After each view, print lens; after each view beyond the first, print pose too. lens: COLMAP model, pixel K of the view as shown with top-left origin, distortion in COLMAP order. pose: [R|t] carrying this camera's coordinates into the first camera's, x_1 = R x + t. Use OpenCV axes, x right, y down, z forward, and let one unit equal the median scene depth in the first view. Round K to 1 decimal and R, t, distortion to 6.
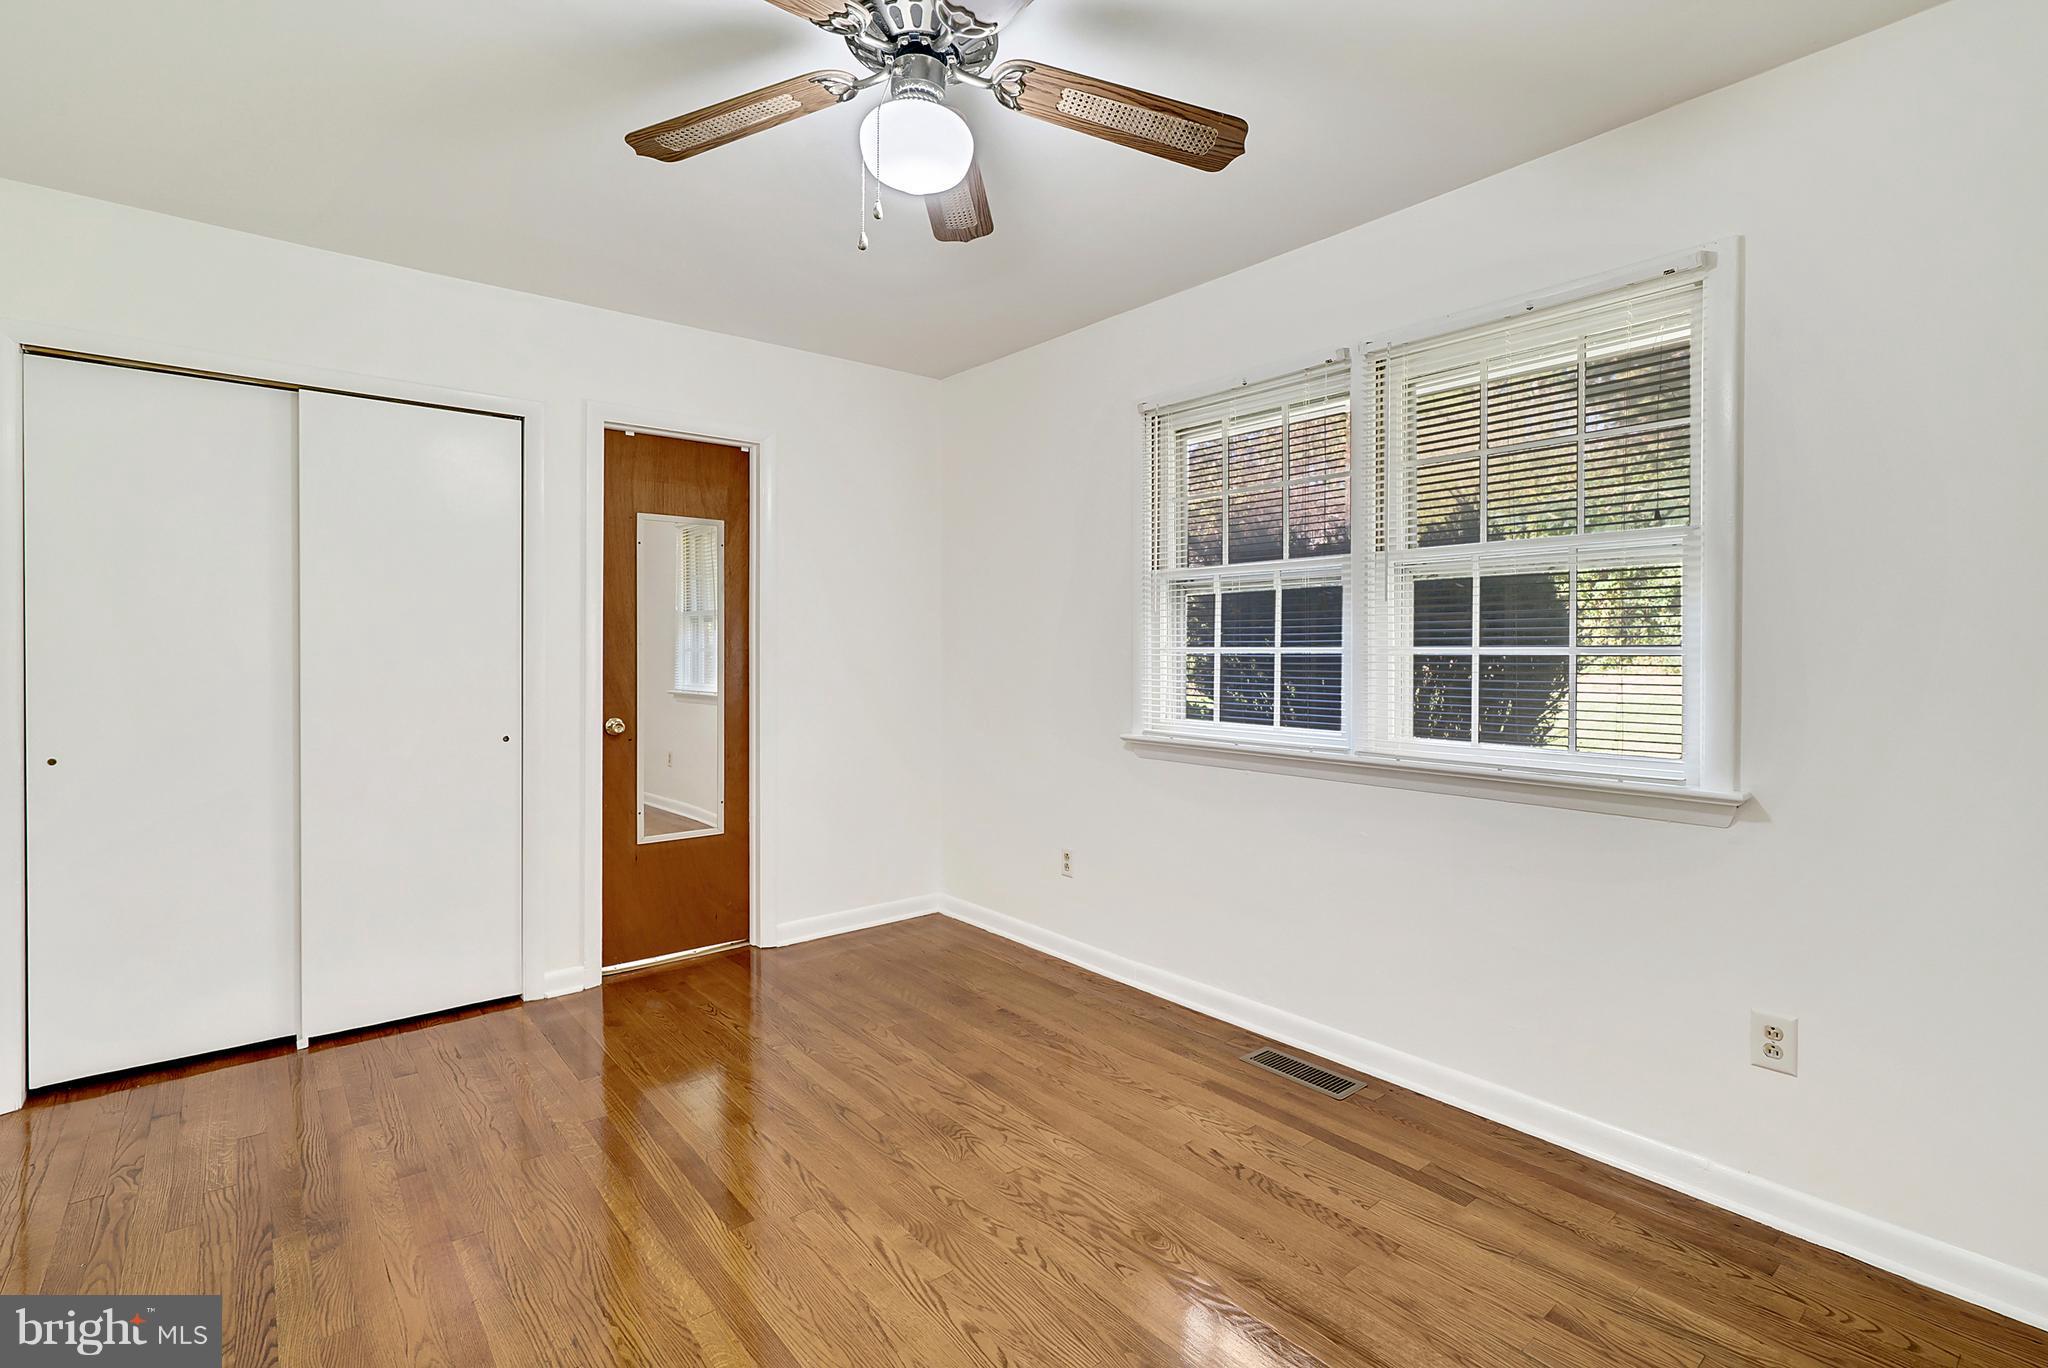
lens RADIAL K [[967.4, 0, 1029.5], [0, 967.4, 677.2], [0, 0, 1]] dist [-0.001610, 0.000776]
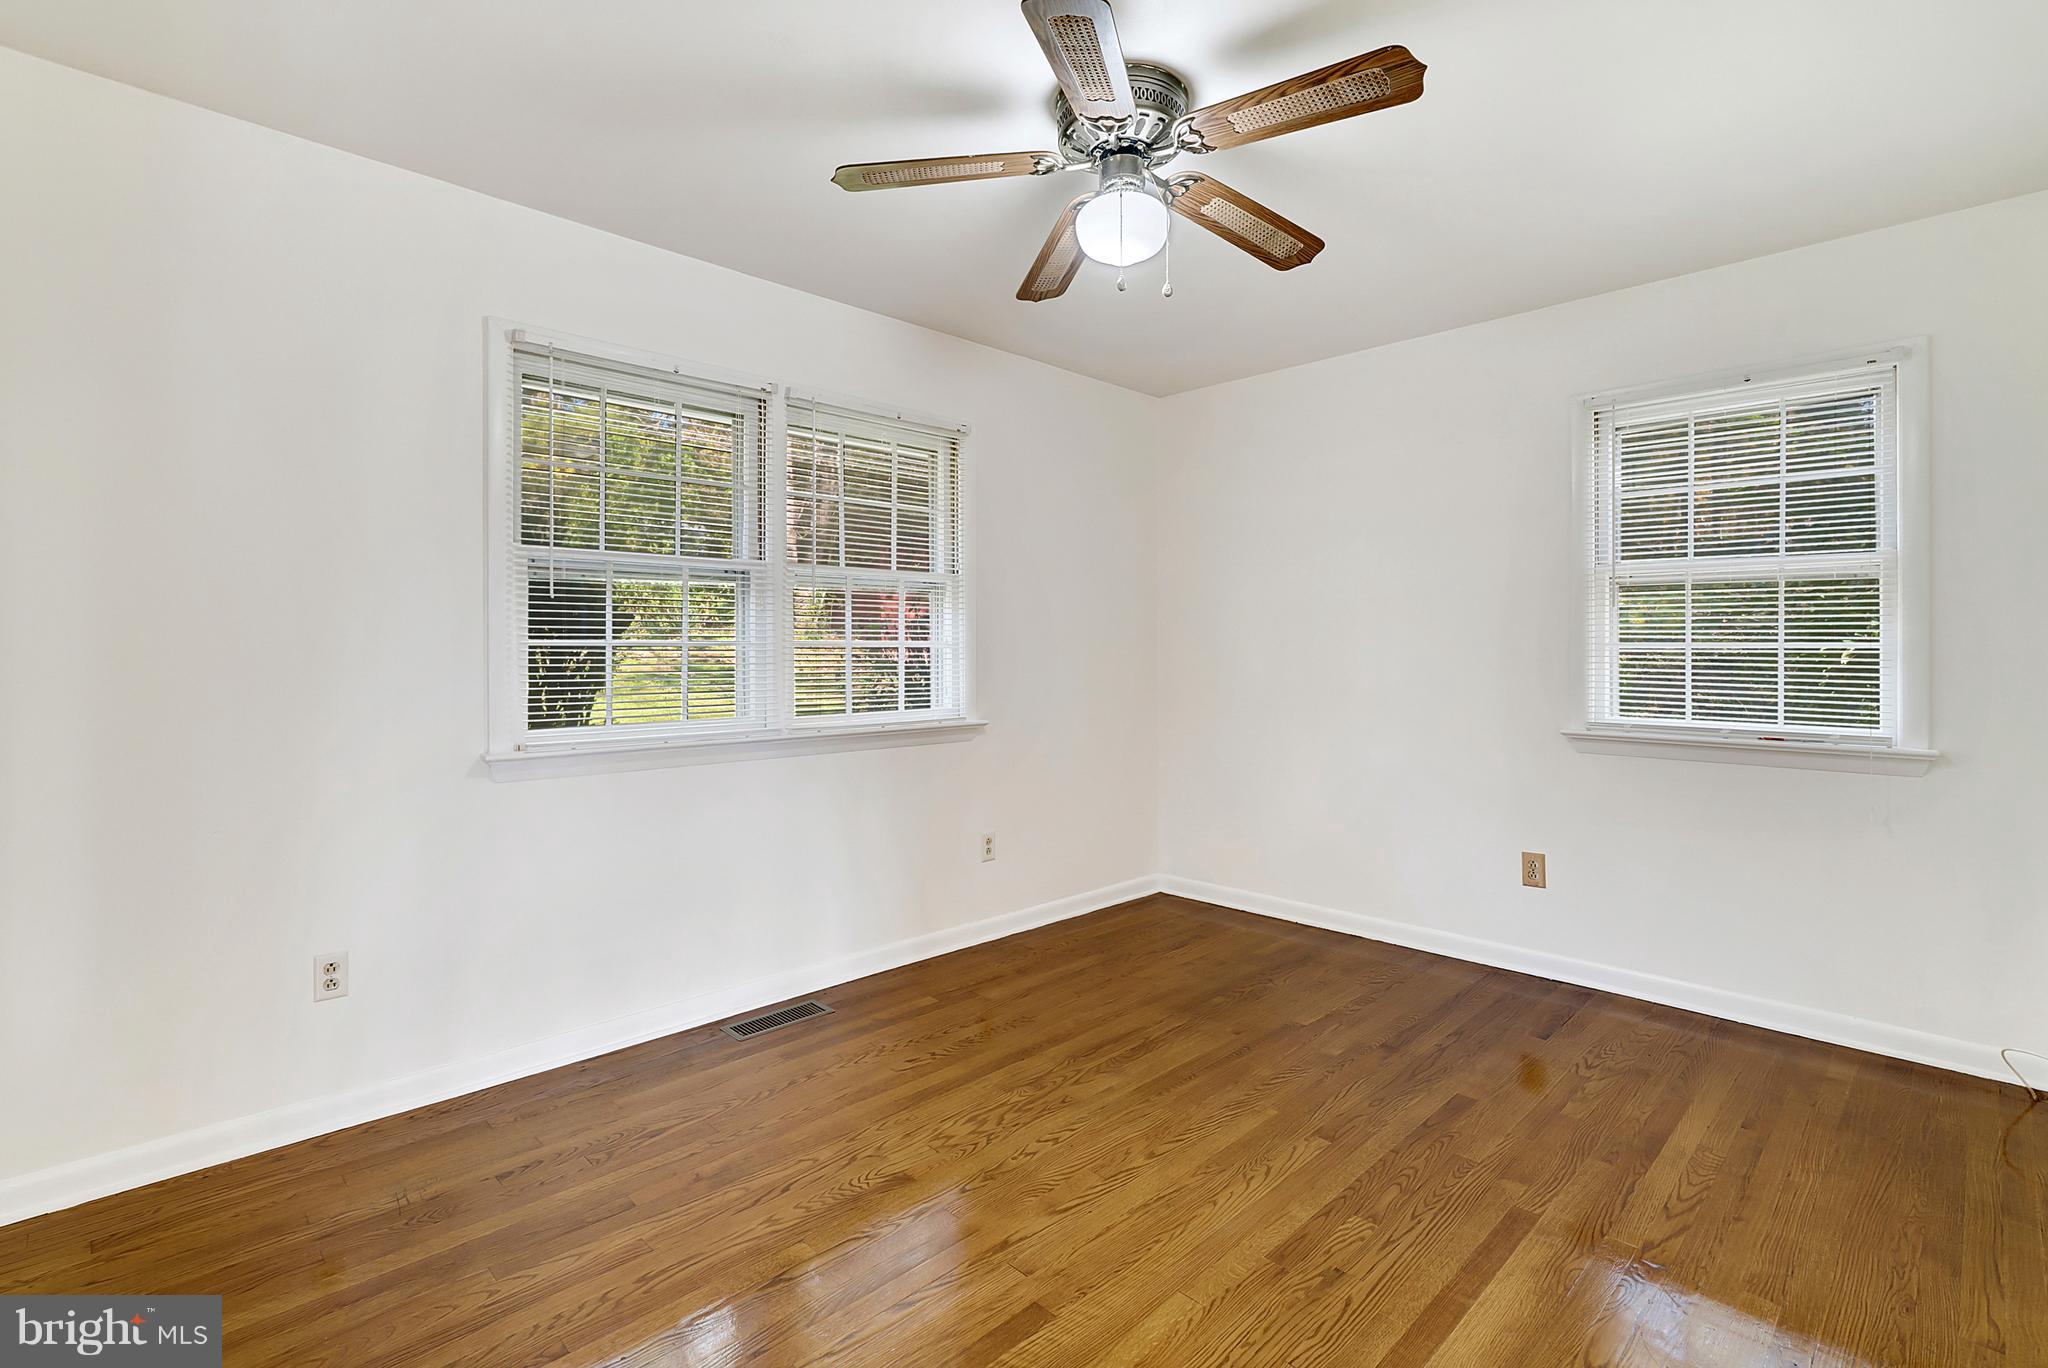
lens RADIAL K [[967.4, 0, 1029.5], [0, 967.4, 677.2], [0, 0, 1]] dist [-0.001610, 0.000776]
pose [[-0.103122, -0.037125, 0.993976, -0.917022], [0.021861, 0.998977, 0.039580, -0.029721], [-0.994428, 0.025811, -0.102205, 0.874969]]
